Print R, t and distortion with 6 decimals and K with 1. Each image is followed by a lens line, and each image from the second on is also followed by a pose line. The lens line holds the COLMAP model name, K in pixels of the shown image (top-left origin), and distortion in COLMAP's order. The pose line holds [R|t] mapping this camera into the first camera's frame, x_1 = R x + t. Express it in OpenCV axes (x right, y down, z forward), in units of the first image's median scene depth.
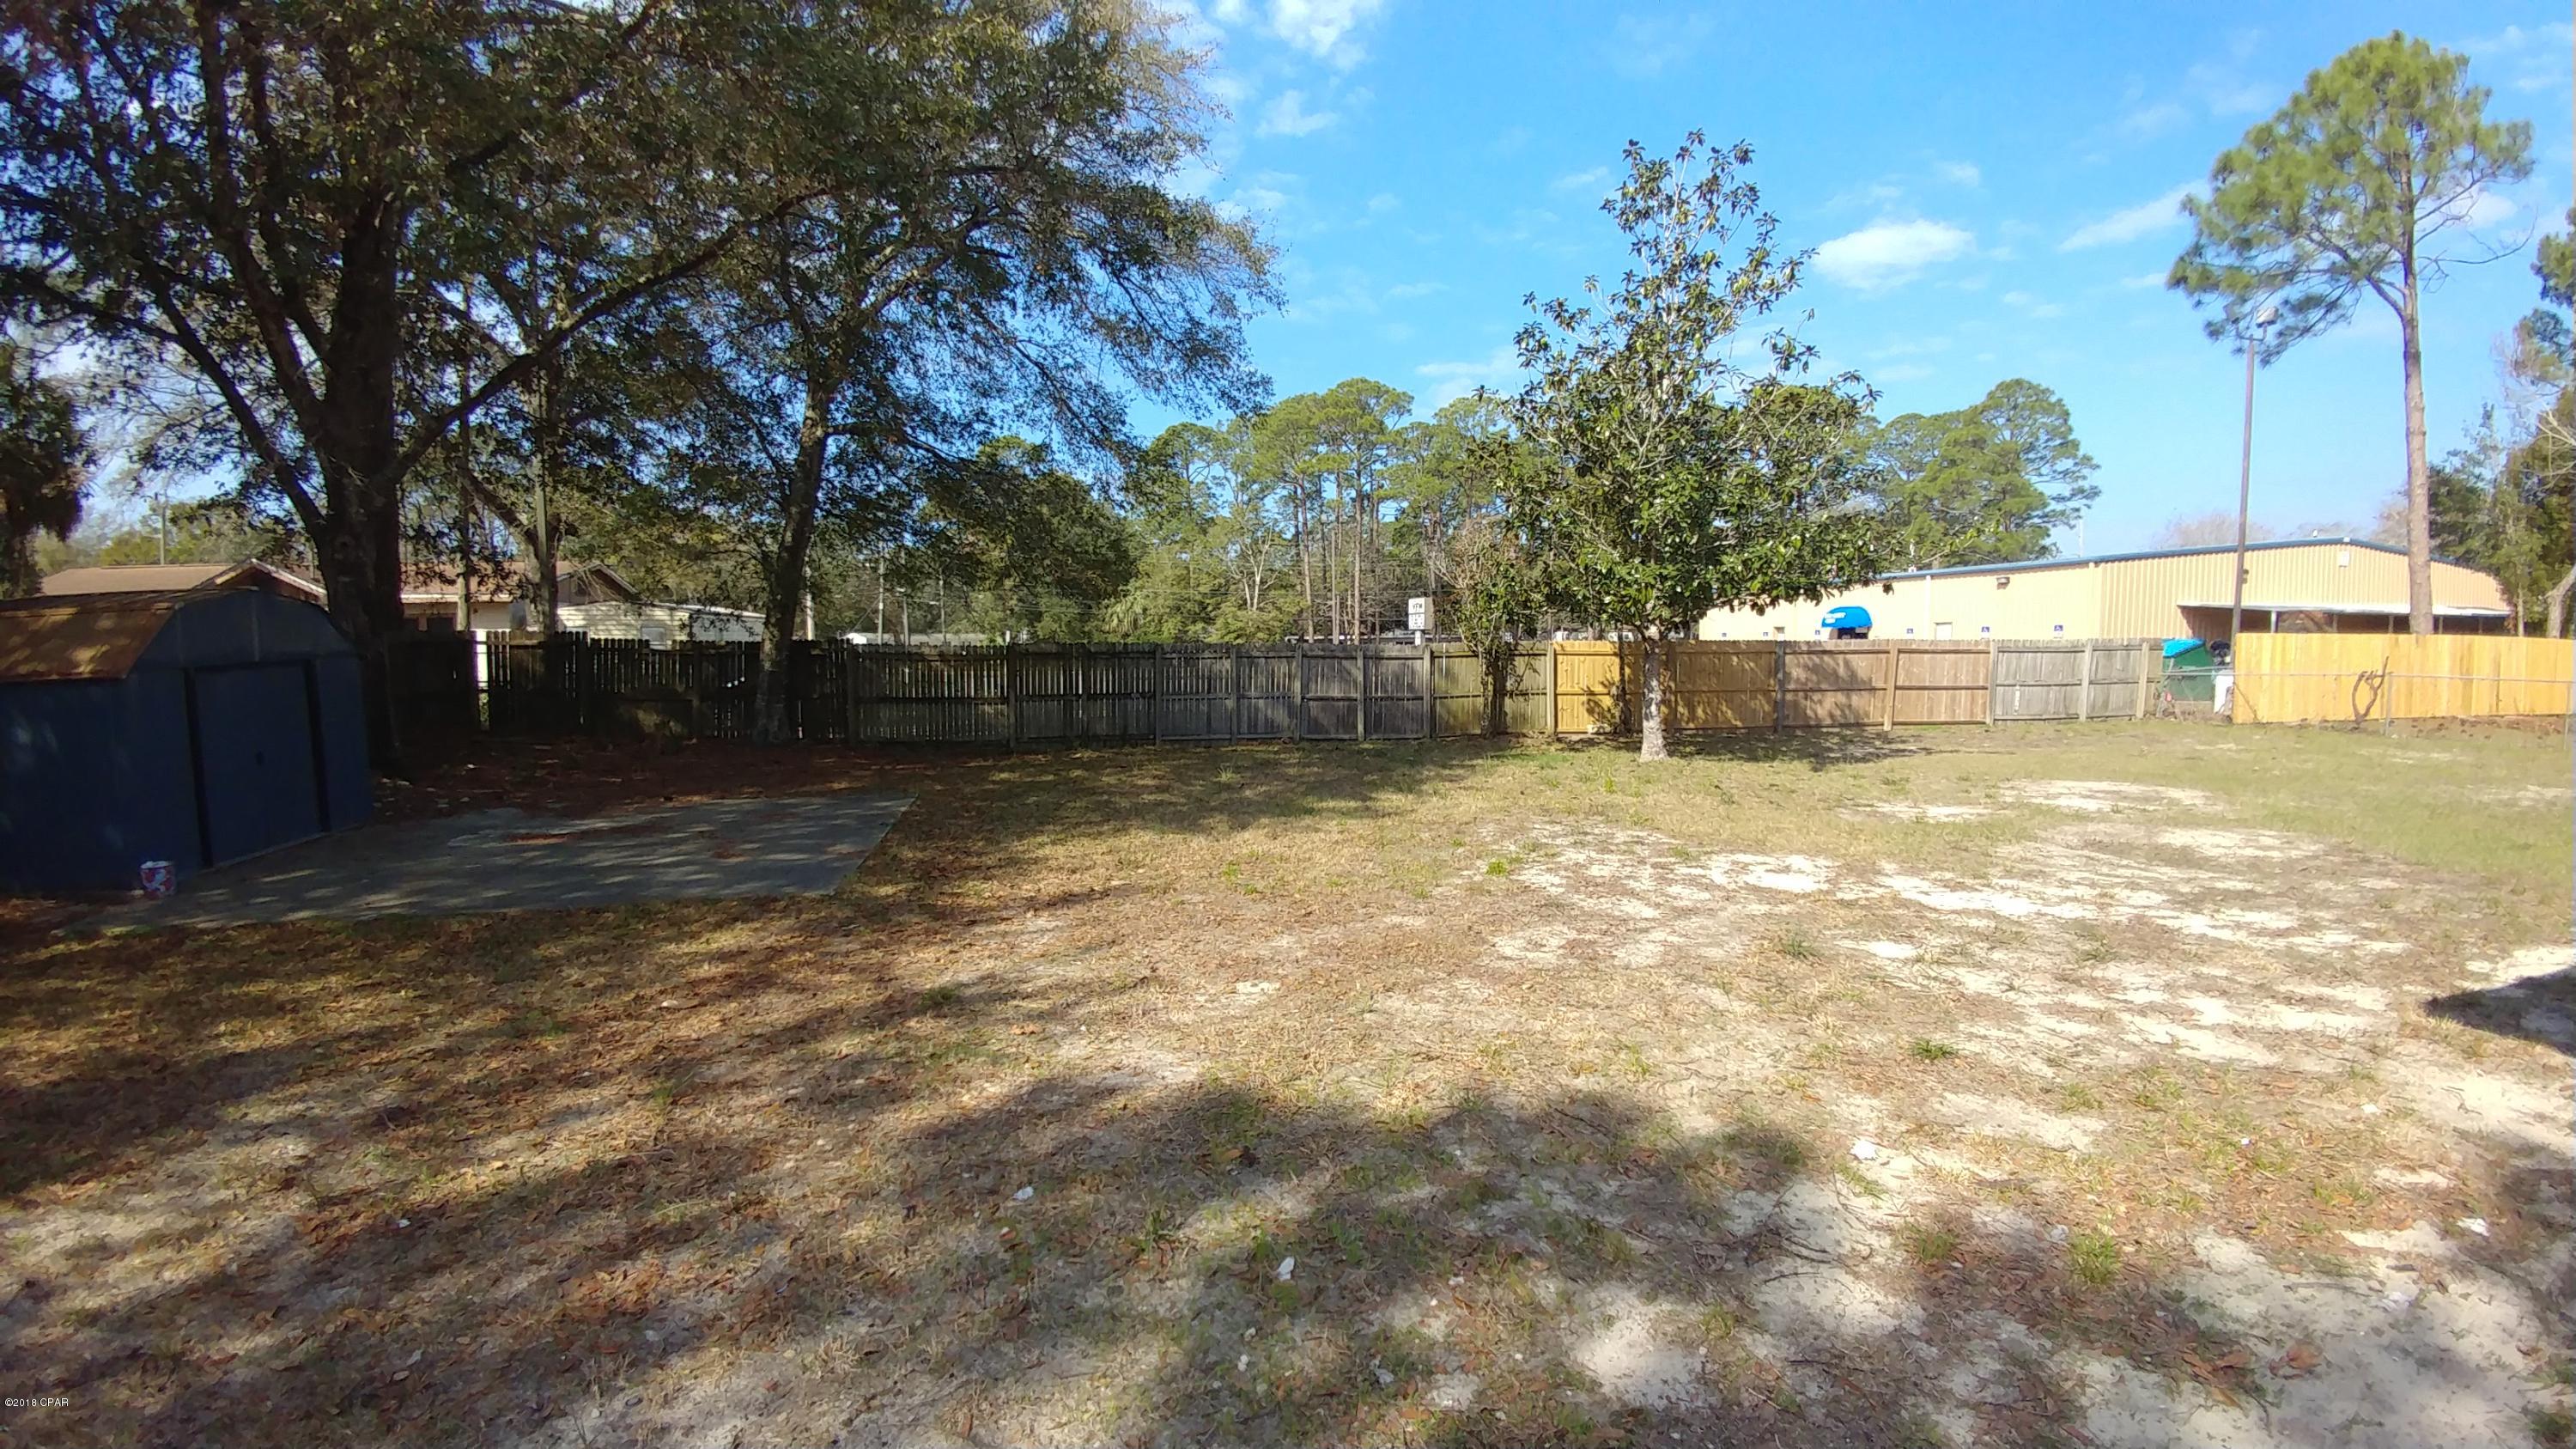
lens RADIAL K [[1039.8, 0, 1282.8], [0, 1039.8, 716.1], [0, 0, 1]] dist [-0.000024, -0.000177]
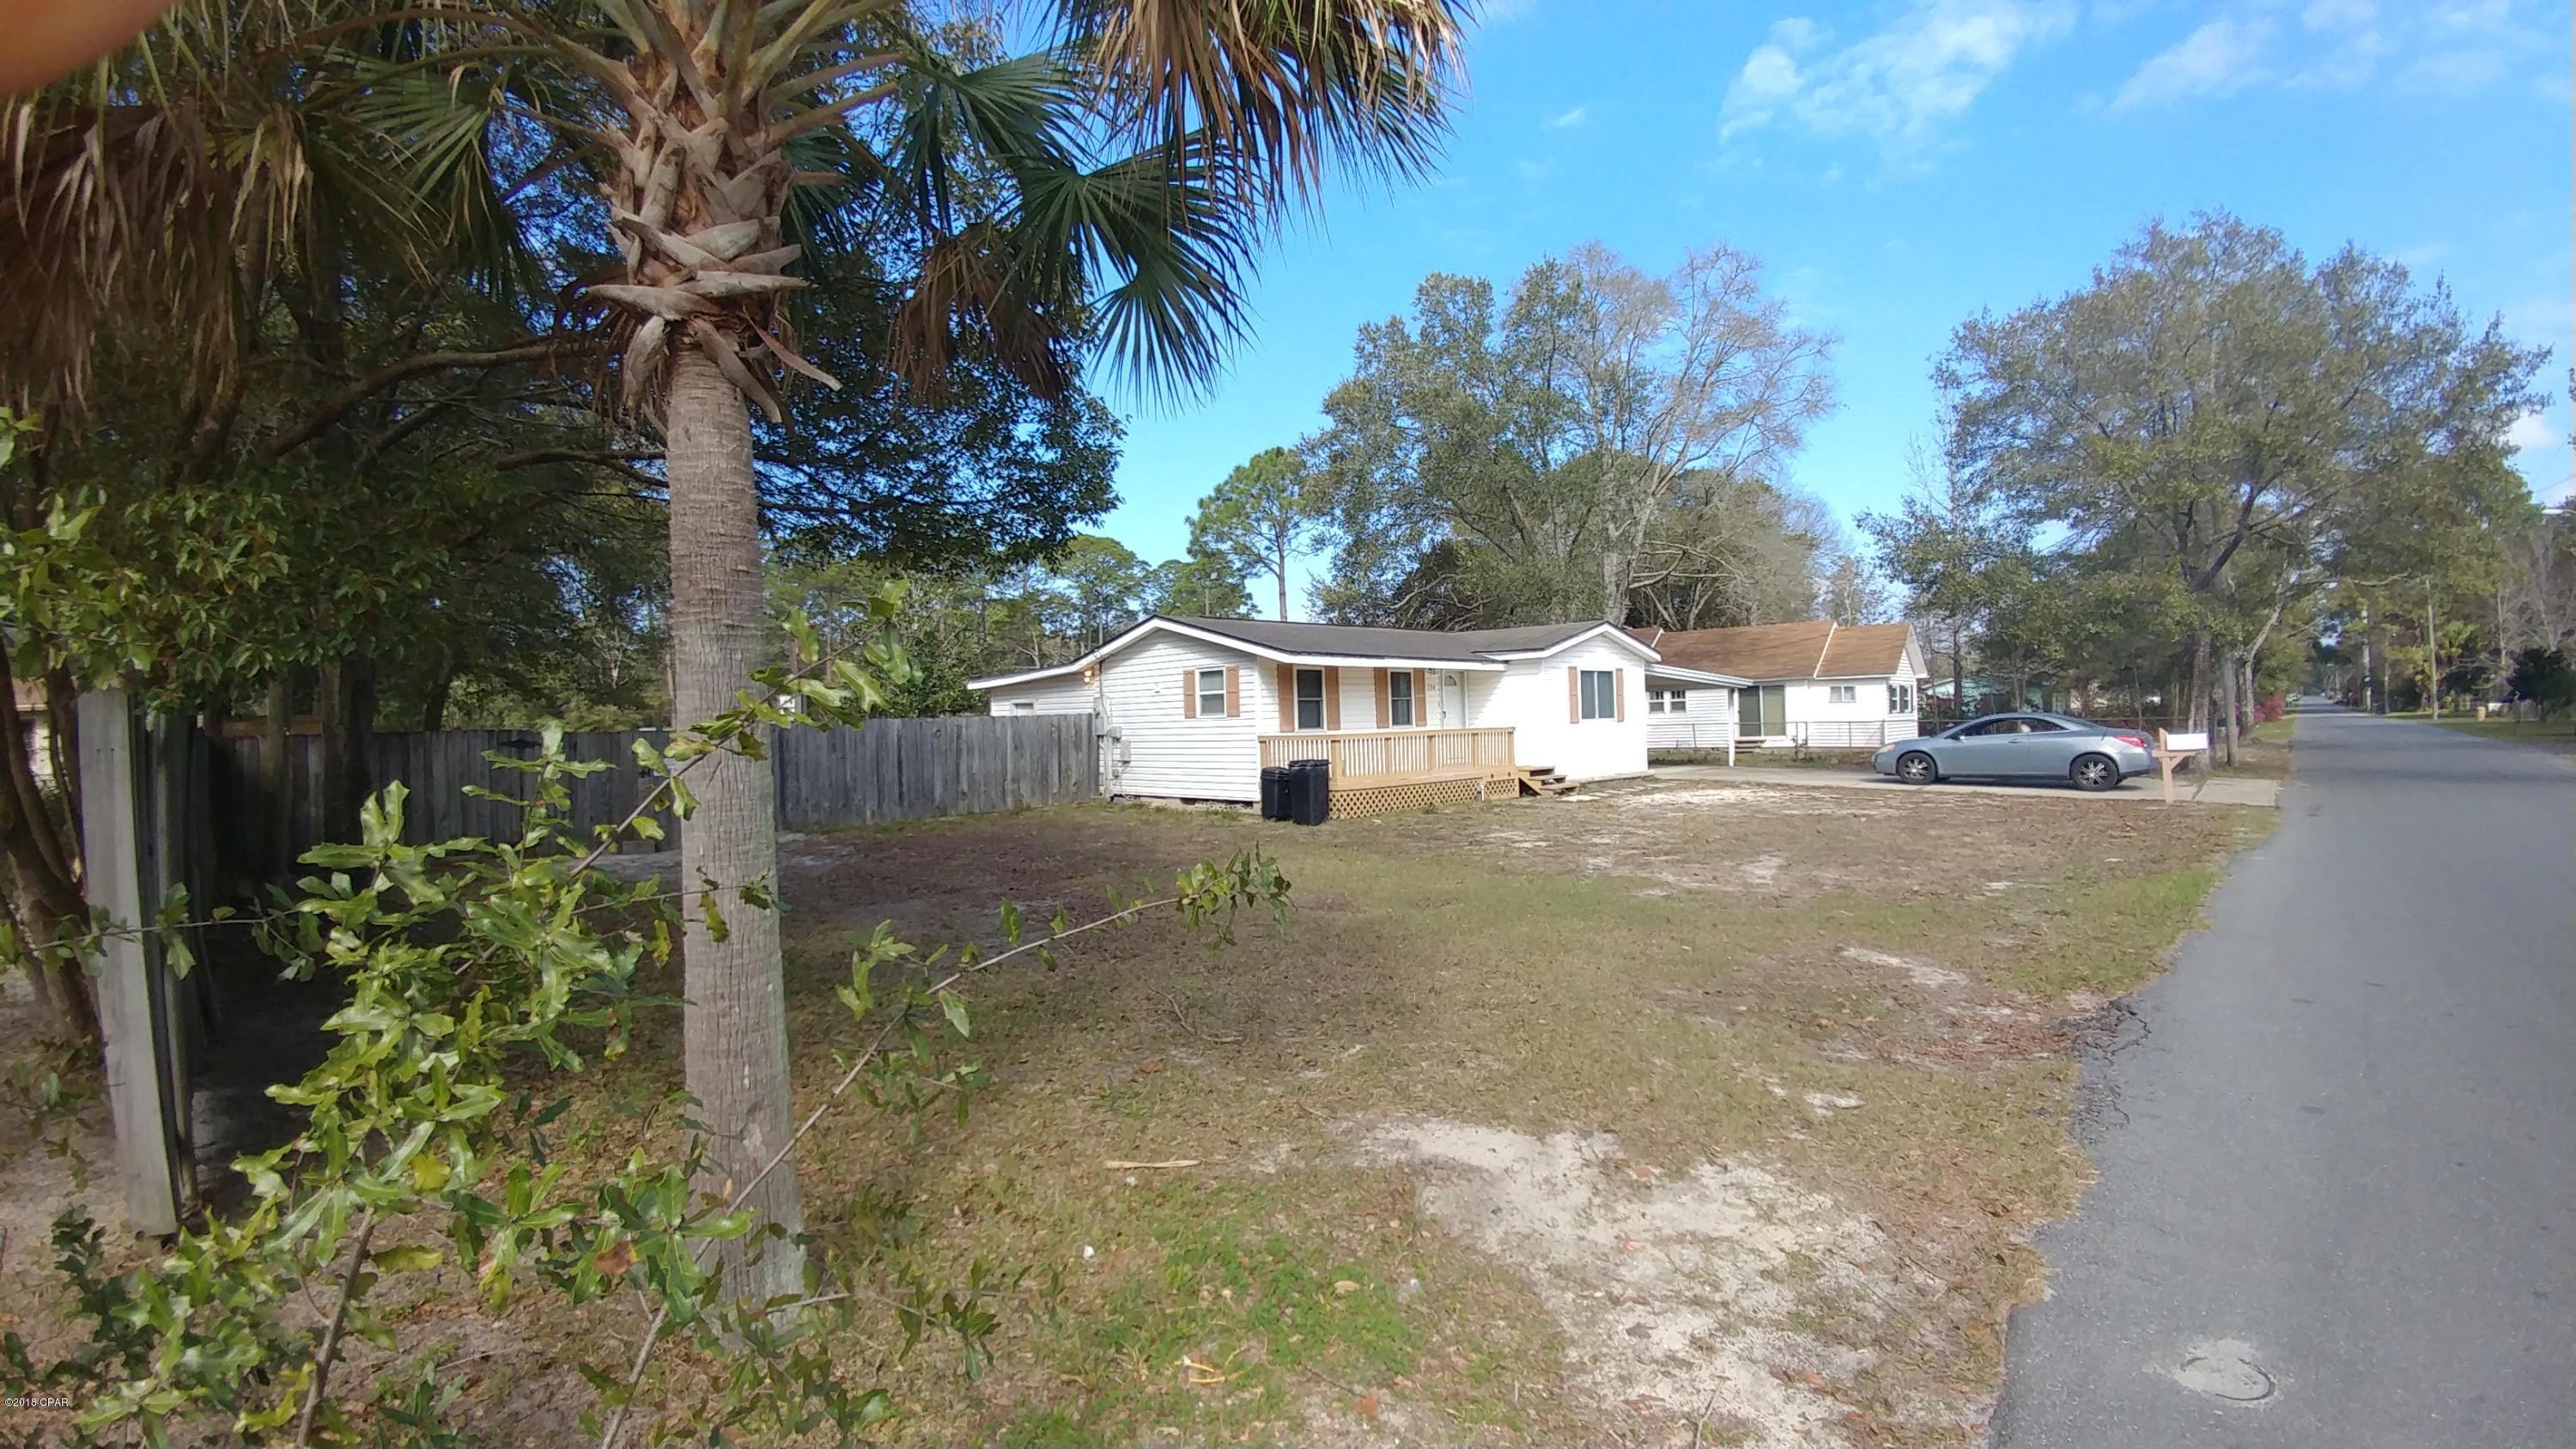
lens RADIAL K [[1039.8, 0, 1282.8], [0, 1039.8, 716.1], [0, 0, 1]] dist [-0.000024, -0.000177]
pose [[0.835186, -0.007950, 0.549911, -0.051179], [0.053842, 0.996274, -0.067371, 0.022444], [-0.547326, 0.085875, 0.832502, -0.299453]]
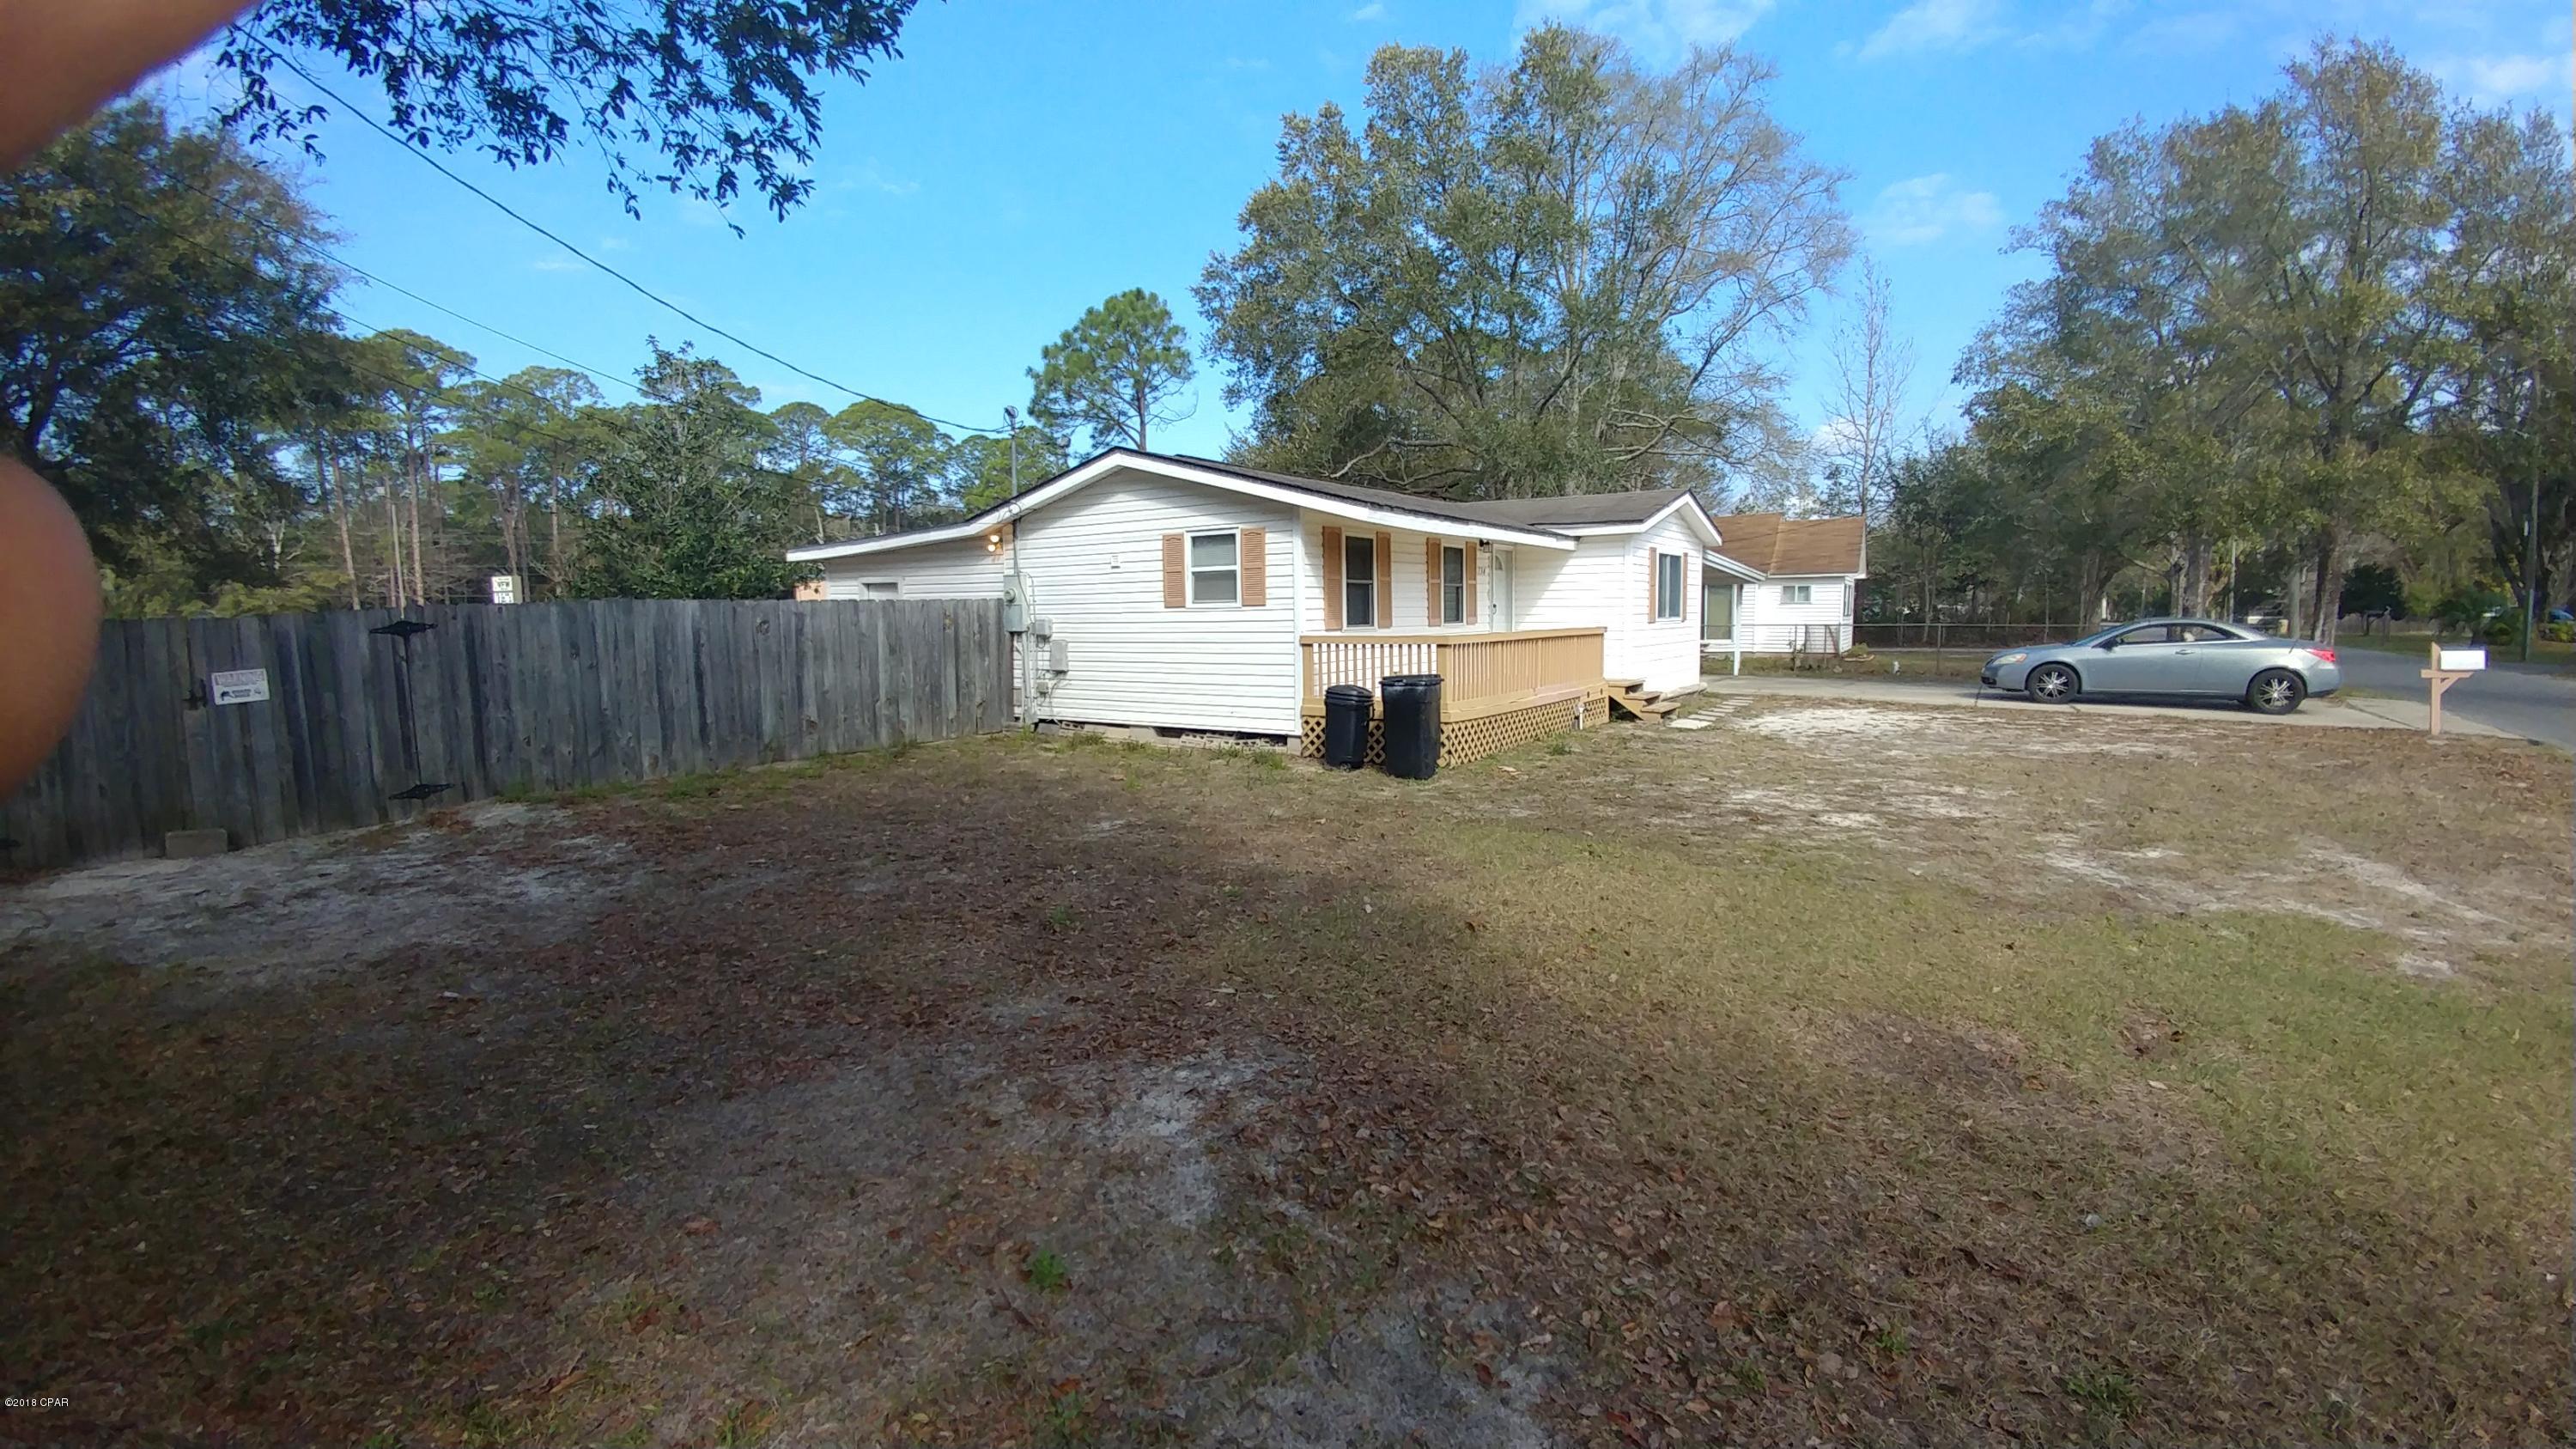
lens RADIAL K [[1039.8, 0, 1282.8], [0, 1039.8, 716.1], [0, 0, 1]] dist [-0.000024, -0.000177]
pose [[0.713732, -0.065136, 0.697384, -0.034132], [0.051203, 0.997855, 0.040796, 0.015411], [-0.698545, 0.006590, 0.715536, -0.197269]]
